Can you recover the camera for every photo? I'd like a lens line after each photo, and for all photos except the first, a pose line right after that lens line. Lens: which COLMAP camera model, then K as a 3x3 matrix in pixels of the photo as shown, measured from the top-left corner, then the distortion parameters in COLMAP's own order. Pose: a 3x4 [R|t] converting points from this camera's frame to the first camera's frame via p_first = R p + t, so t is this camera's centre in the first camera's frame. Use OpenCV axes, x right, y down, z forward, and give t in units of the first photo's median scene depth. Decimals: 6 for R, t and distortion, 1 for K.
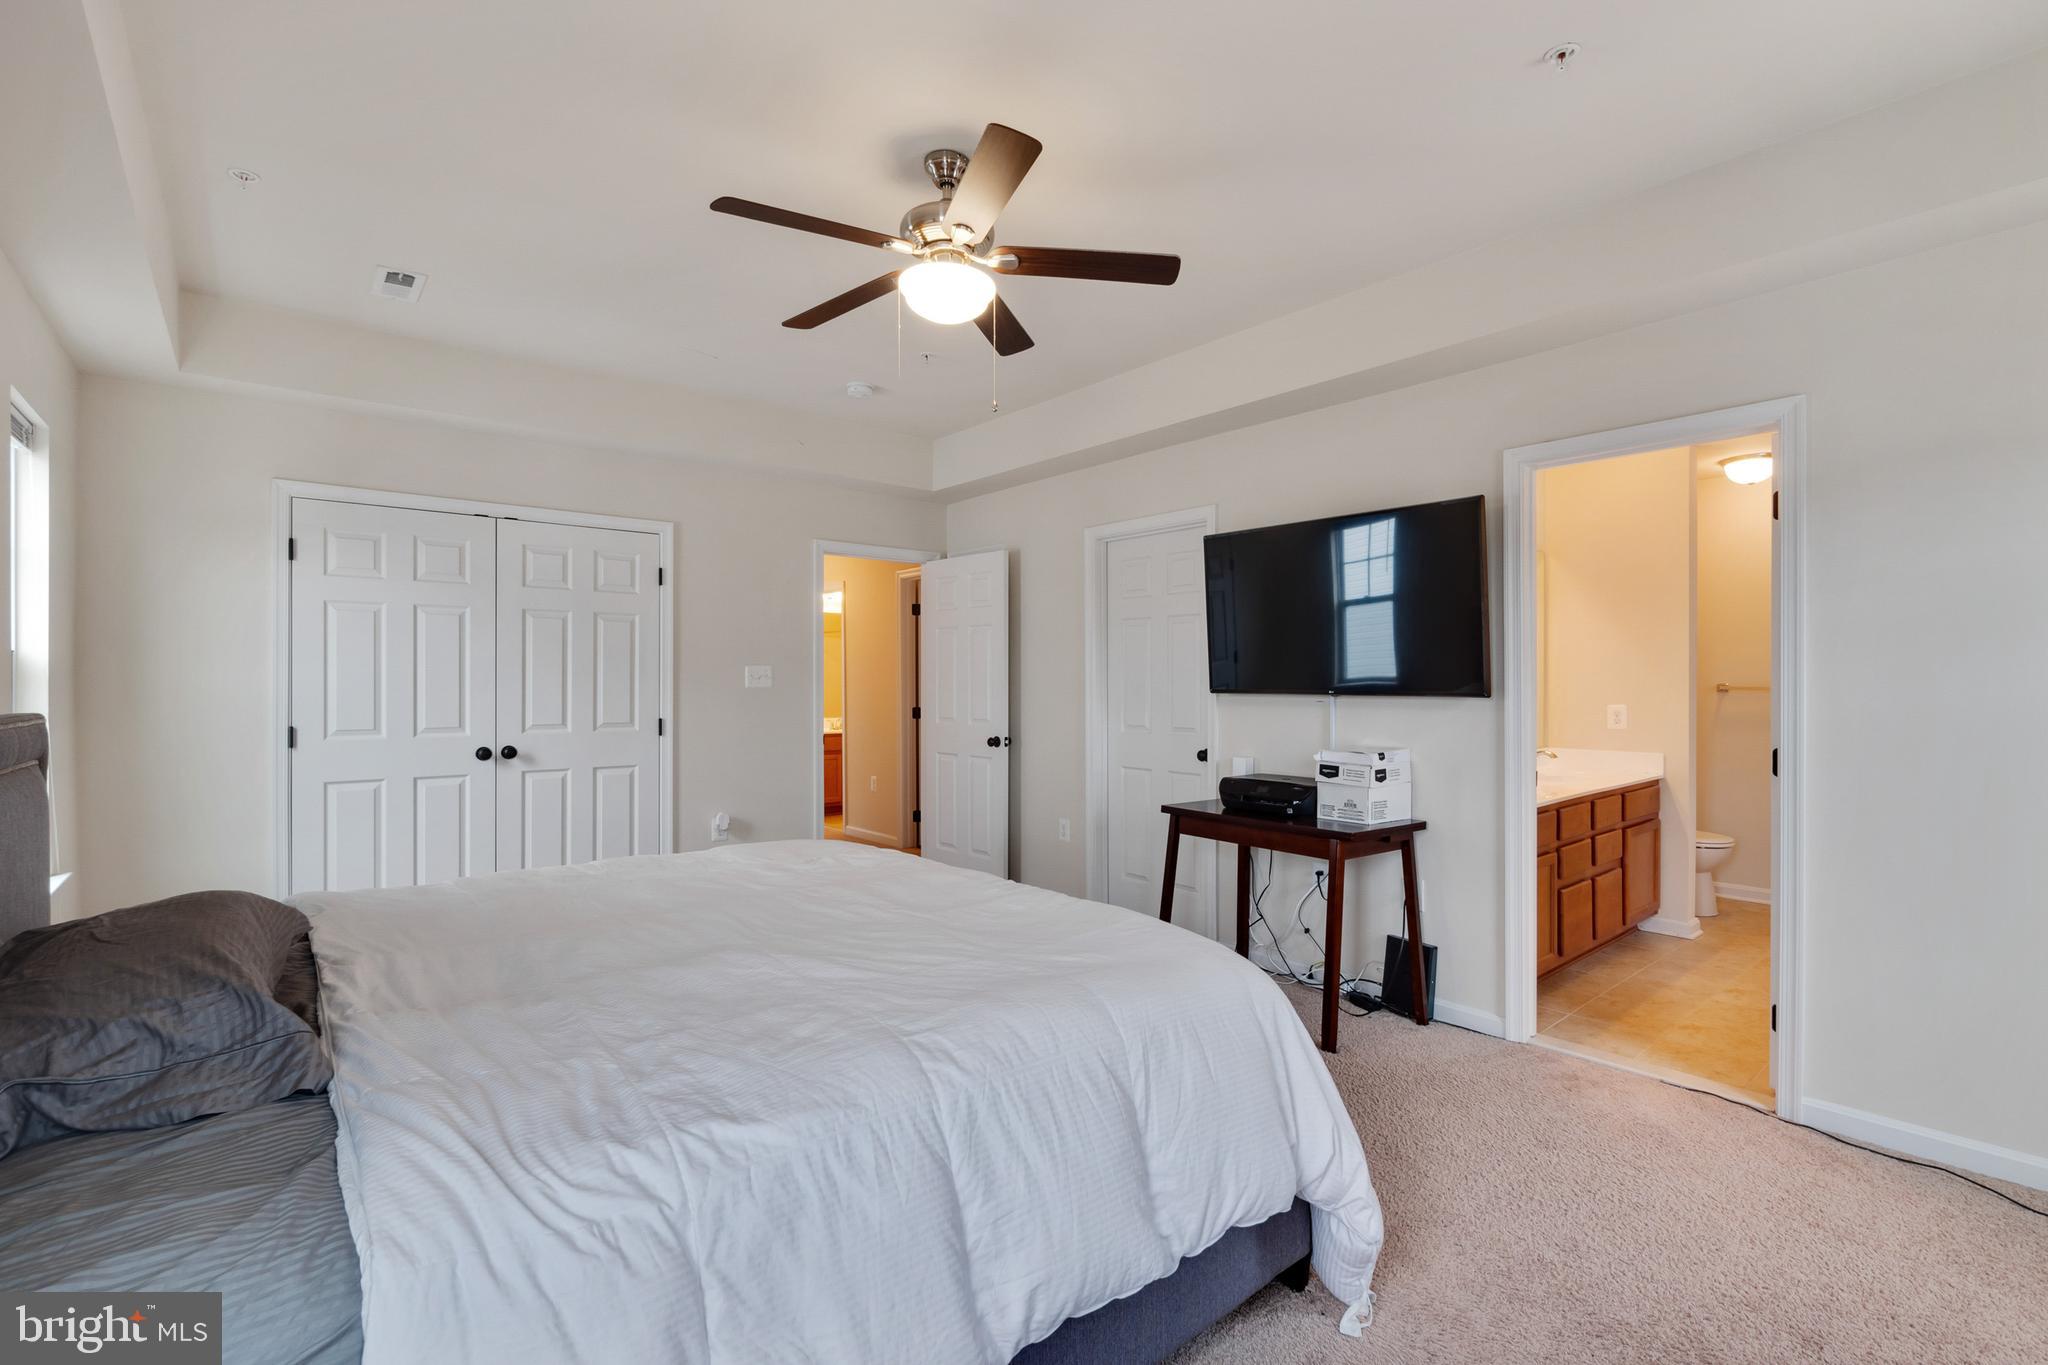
lens RADIAL K [[892.0, 0, 1023.1], [0, 892.0, 681.3], [0, 0, 1]] dist [0.004797, 0.000702]
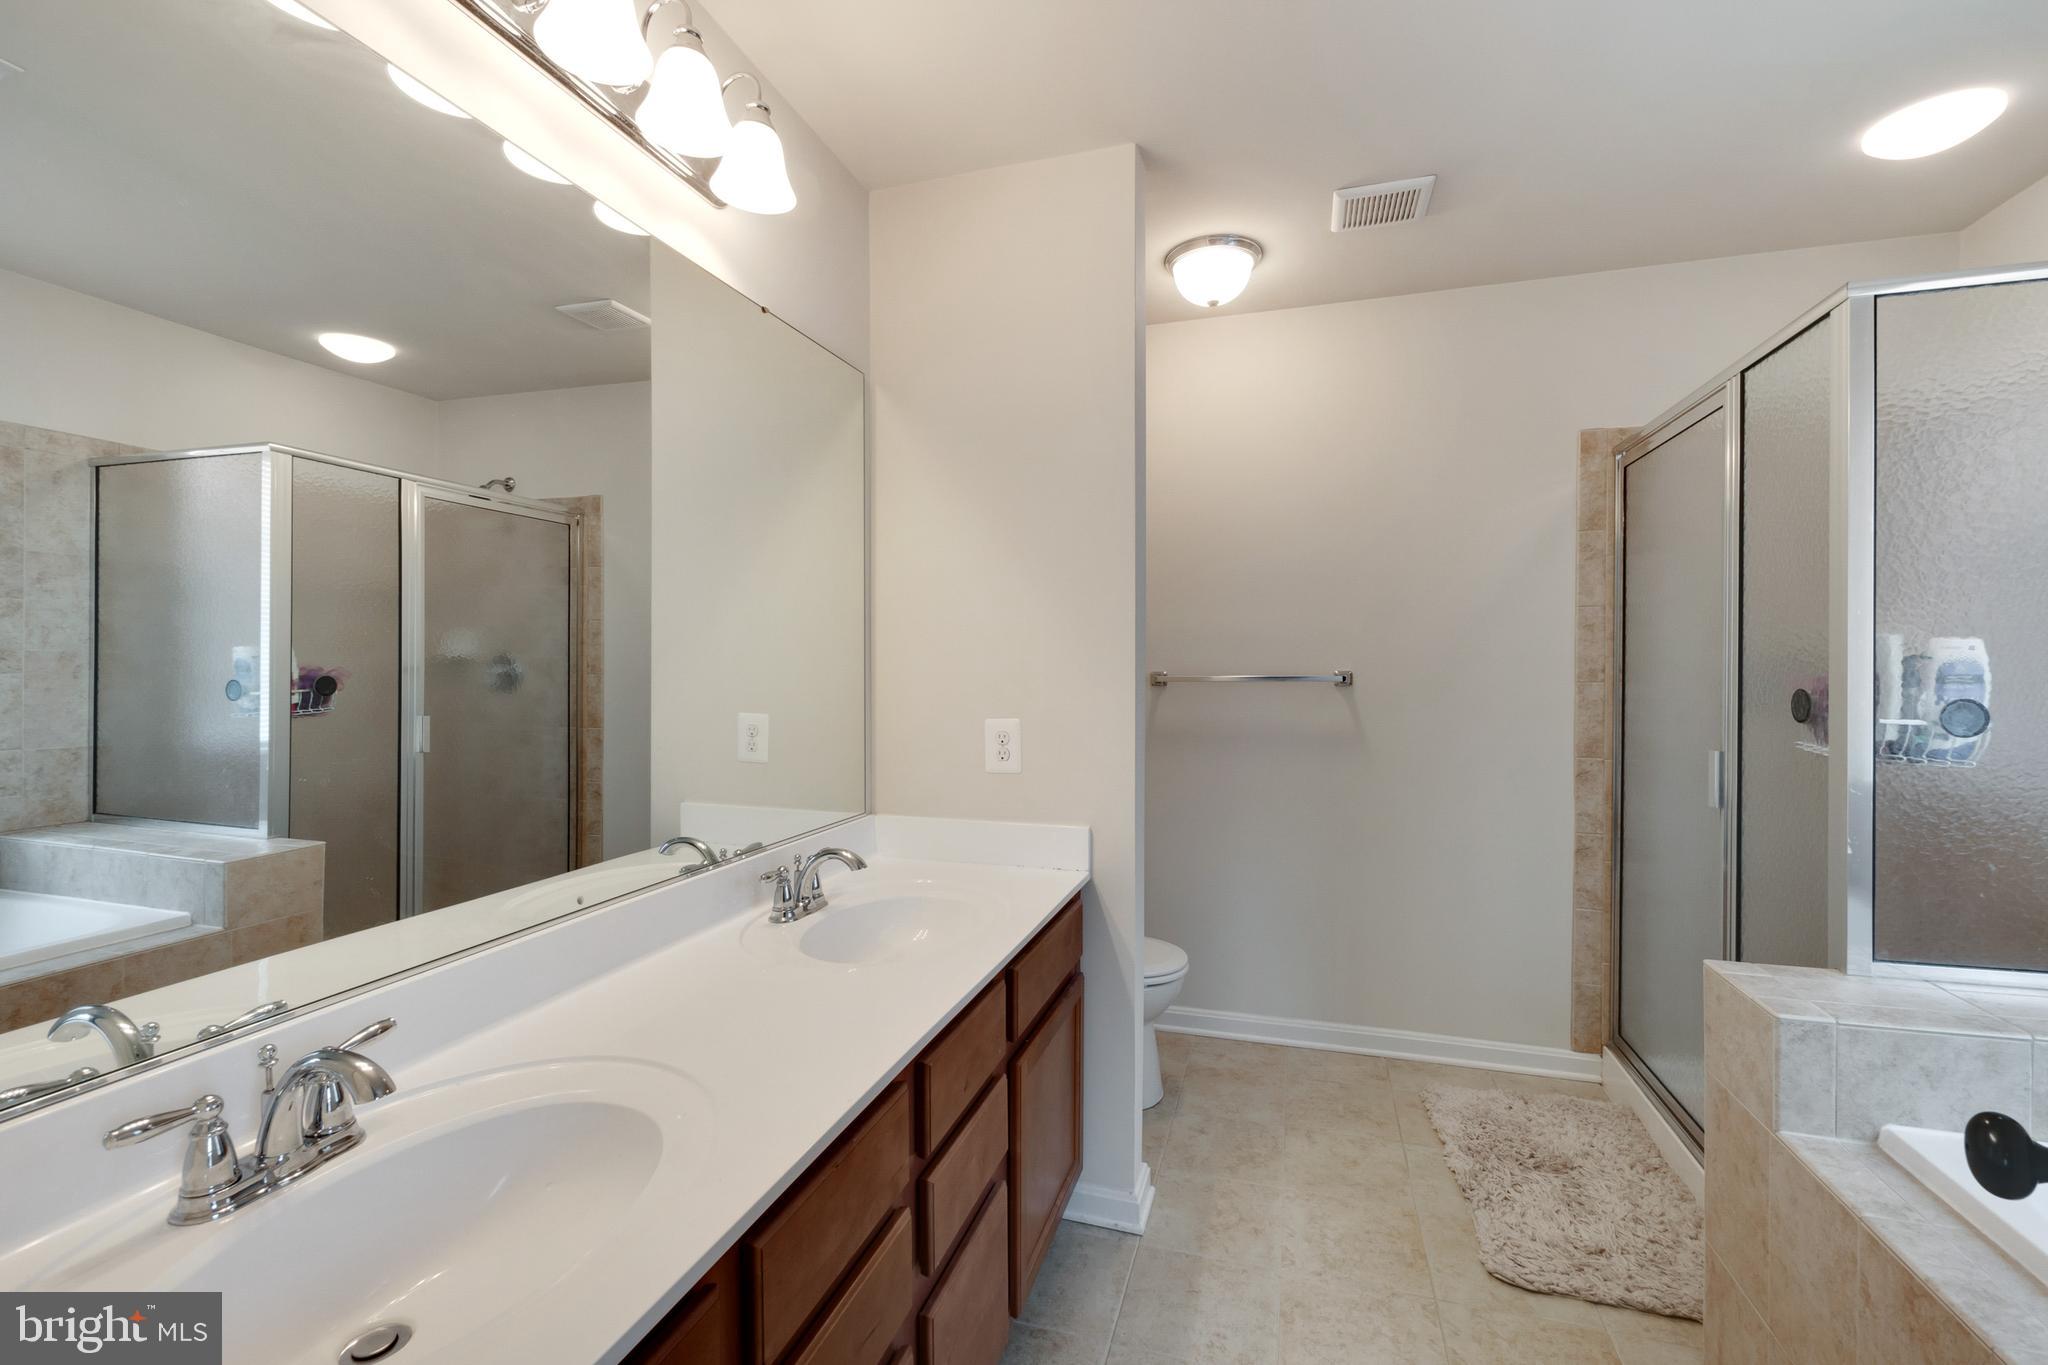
lens RADIAL K [[892.0, 0, 1024.4], [0, 892.0, 674.8], [0, 0, 1]] dist [0.004797, 0.000702]
pose [[0.841569, -0.004291, 0.540133, 0.435039], [0.006146, 0.999980, -0.001631, 0.005378], [-0.540115, 0.004692, 0.841578, 0.621882]]
